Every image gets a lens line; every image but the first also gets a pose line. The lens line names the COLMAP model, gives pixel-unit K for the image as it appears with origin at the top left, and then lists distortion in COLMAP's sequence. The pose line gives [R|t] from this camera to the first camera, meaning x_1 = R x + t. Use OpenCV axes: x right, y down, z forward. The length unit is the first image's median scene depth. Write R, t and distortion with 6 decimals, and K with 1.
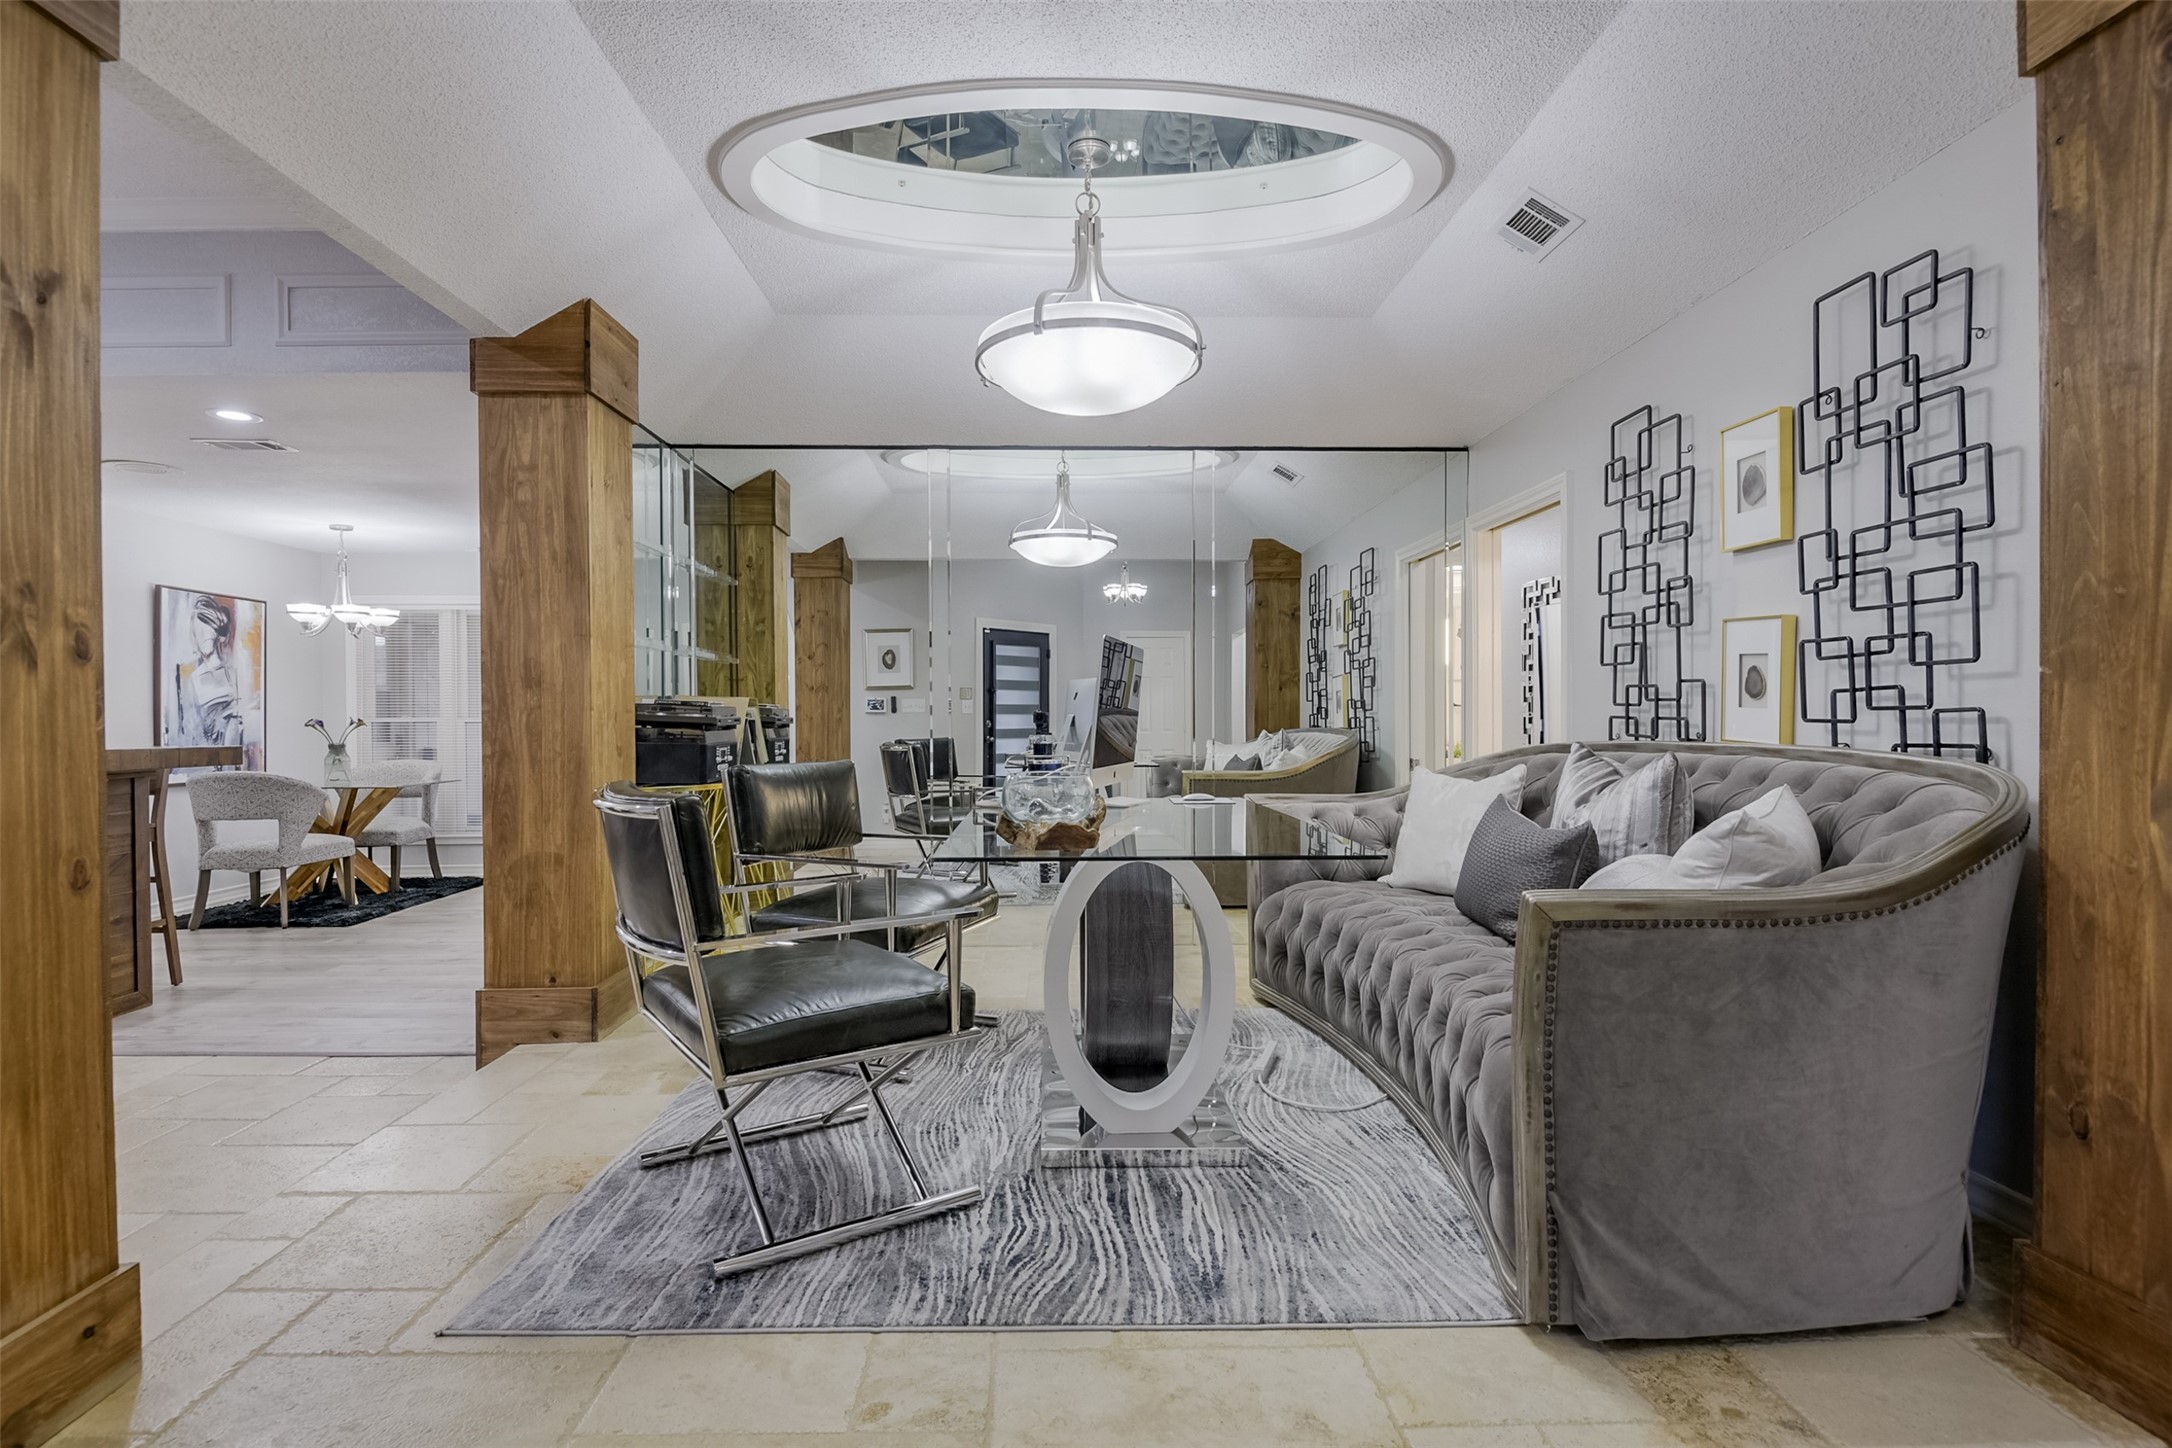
lens RADIAL K [[1120.9, 0, 1094.2], [0, 1120.9, 717.2], [0, 0, 1]] dist [0.000957, -0.000427]
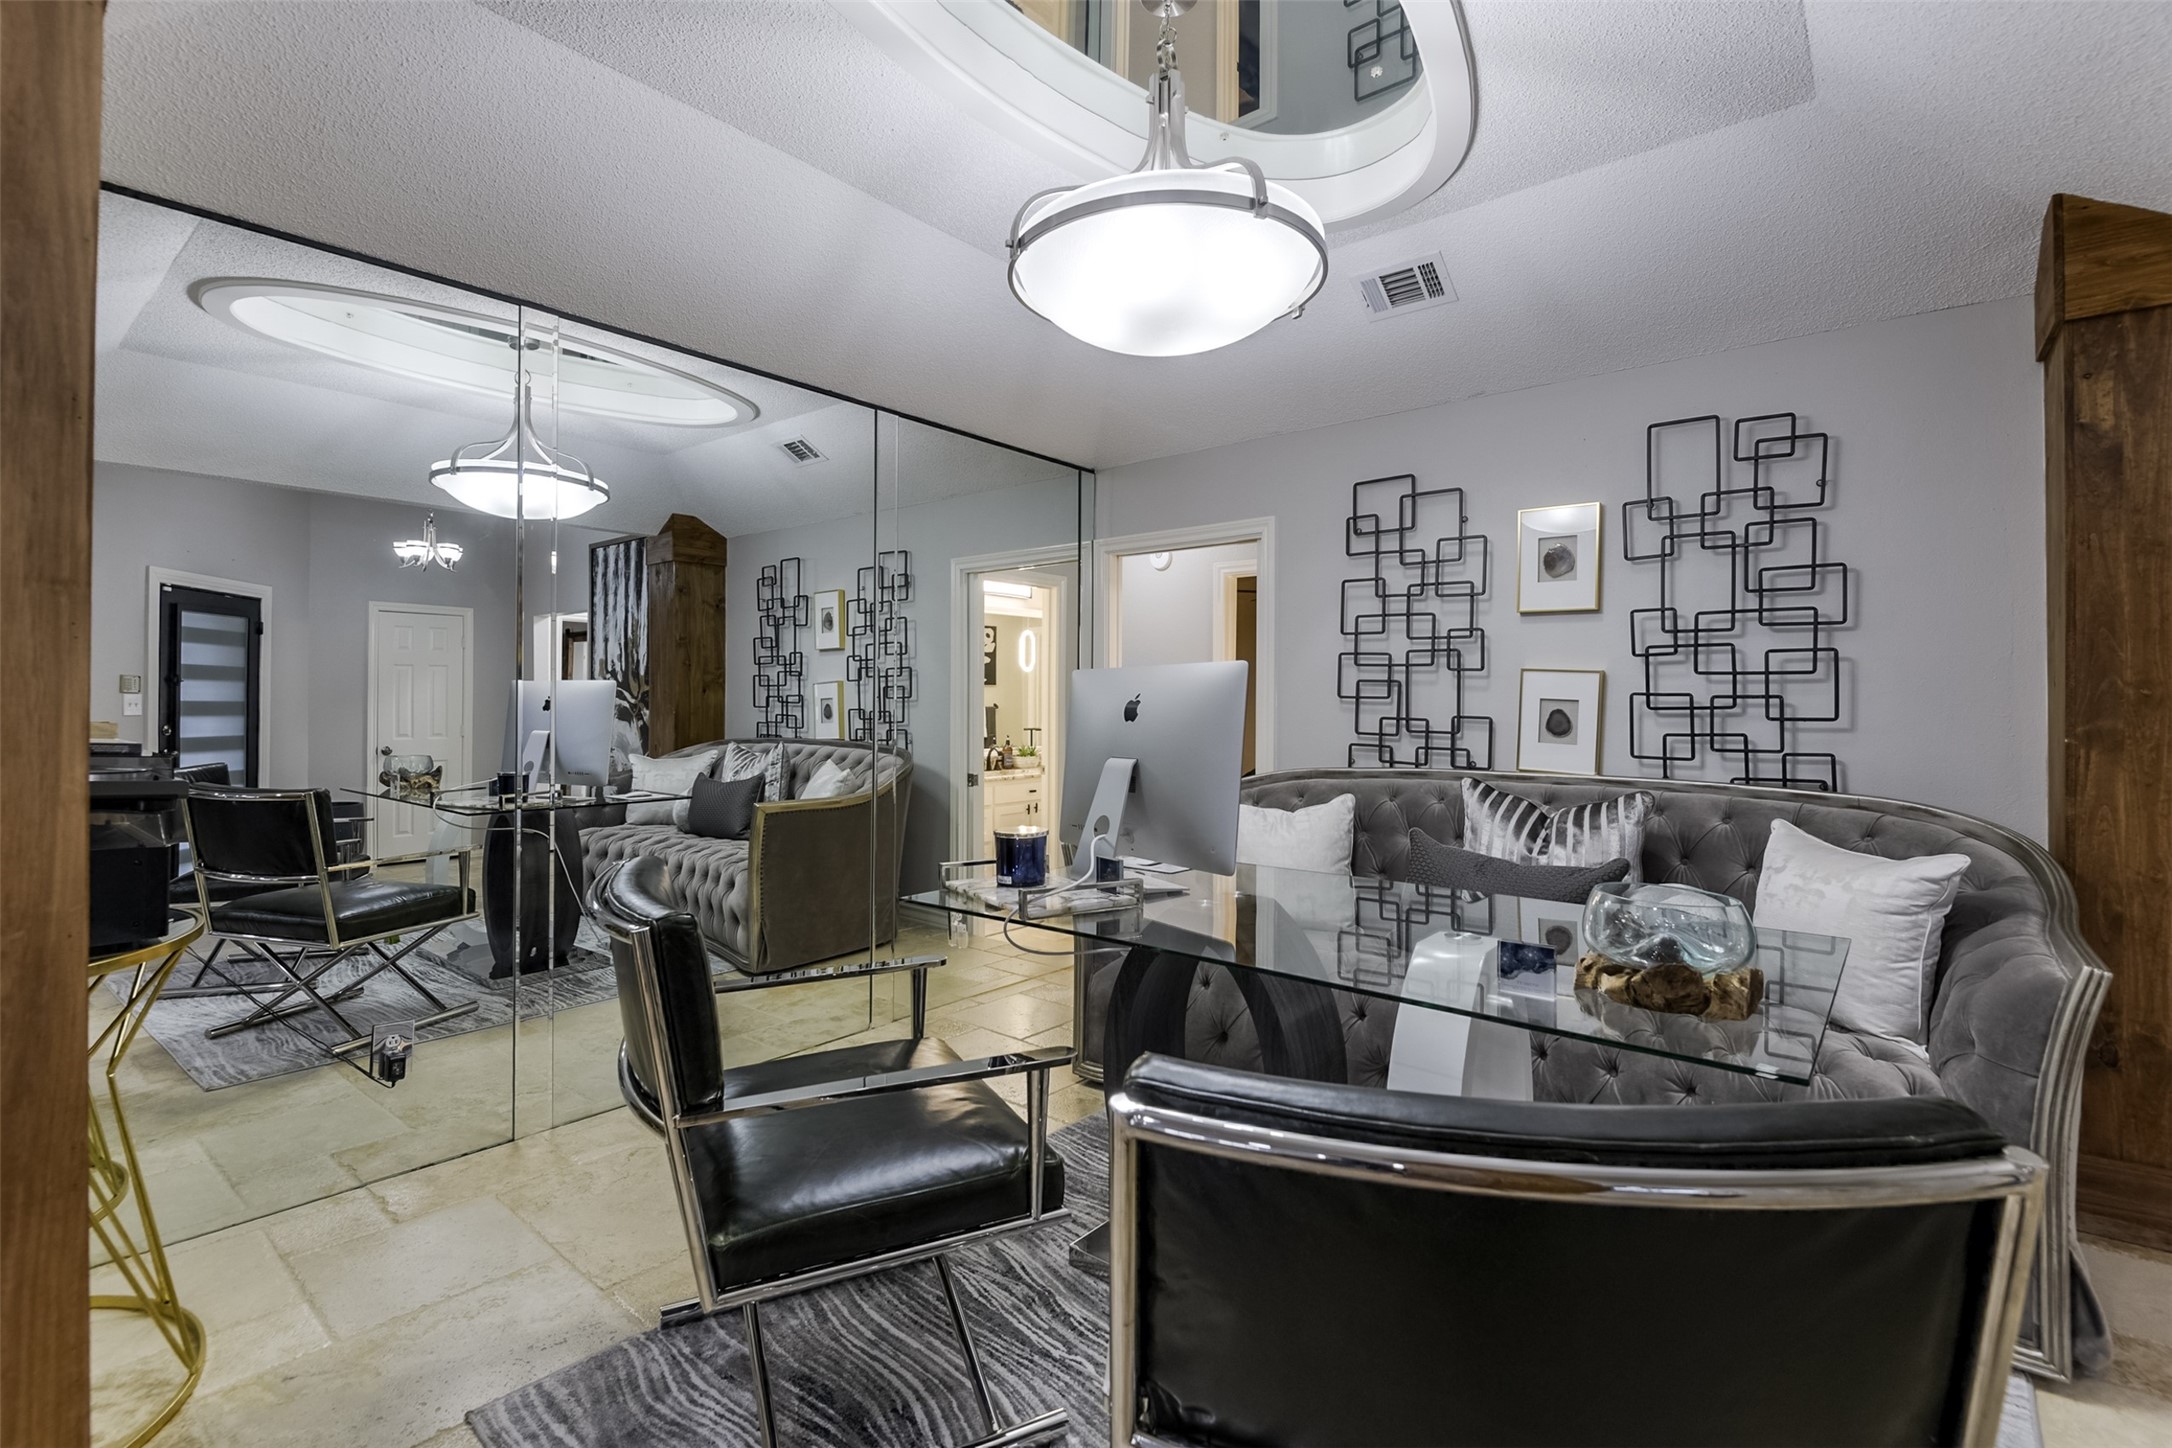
lens RADIAL K [[992.6, 0, 1097.6], [0, 992.6, 688.1], [0, 0, 1]] dist [-0.000513, -0.000650]
pose [[0.653109, 0.016793, 0.757078, -0.946587], [-0.008744, 0.999855, -0.014635, -0.082702], [-0.757213, 0.002938, 0.653161, 1.146475]]
